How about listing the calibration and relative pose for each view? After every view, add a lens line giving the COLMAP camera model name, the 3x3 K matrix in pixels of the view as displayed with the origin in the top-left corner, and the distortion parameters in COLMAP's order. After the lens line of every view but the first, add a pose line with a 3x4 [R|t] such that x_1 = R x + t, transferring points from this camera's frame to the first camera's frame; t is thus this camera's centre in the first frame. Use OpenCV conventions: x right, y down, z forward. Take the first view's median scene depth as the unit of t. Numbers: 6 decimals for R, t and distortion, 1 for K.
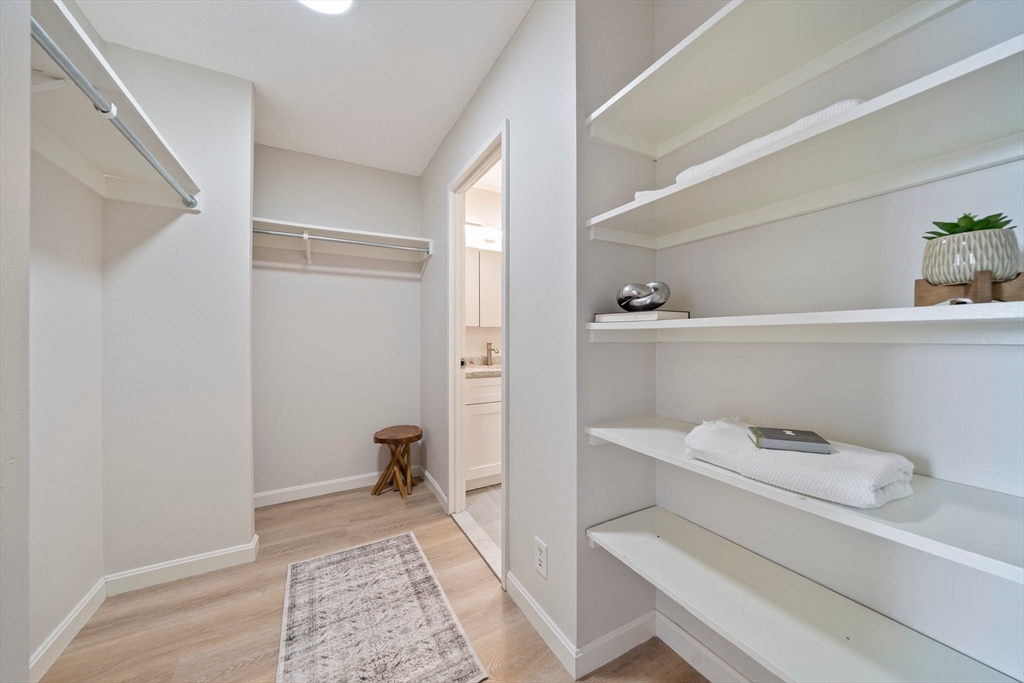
lens RADIAL K [[353.0, 0, 512.8], [0, 353.0, 339.7], [0, 0, 1]] dist [-0.008237, 0.000969]
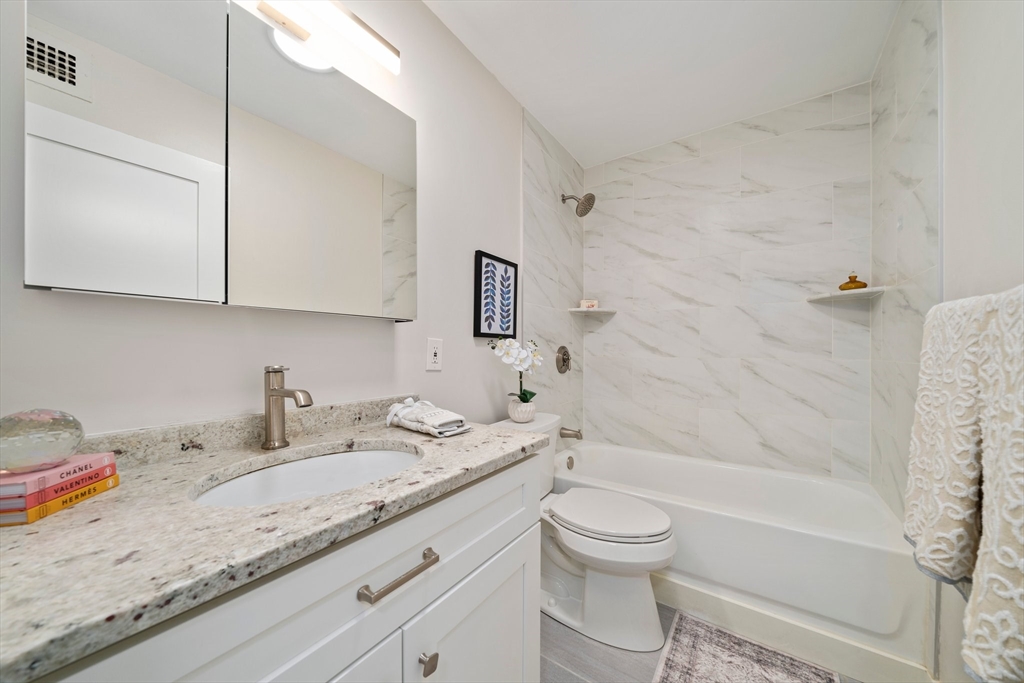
lens RADIAL K [[353.0, 0, 509.7], [0, 353.0, 343.8], [0, 0, 1]] dist [-0.008237, 0.000969]
pose [[0.893238, 0.006417, 0.449538, -0.026337], [-0.004157, 0.999973, -0.006013, -0.008367], [-0.449564, 0.003502, 0.893241, 0.670284]]
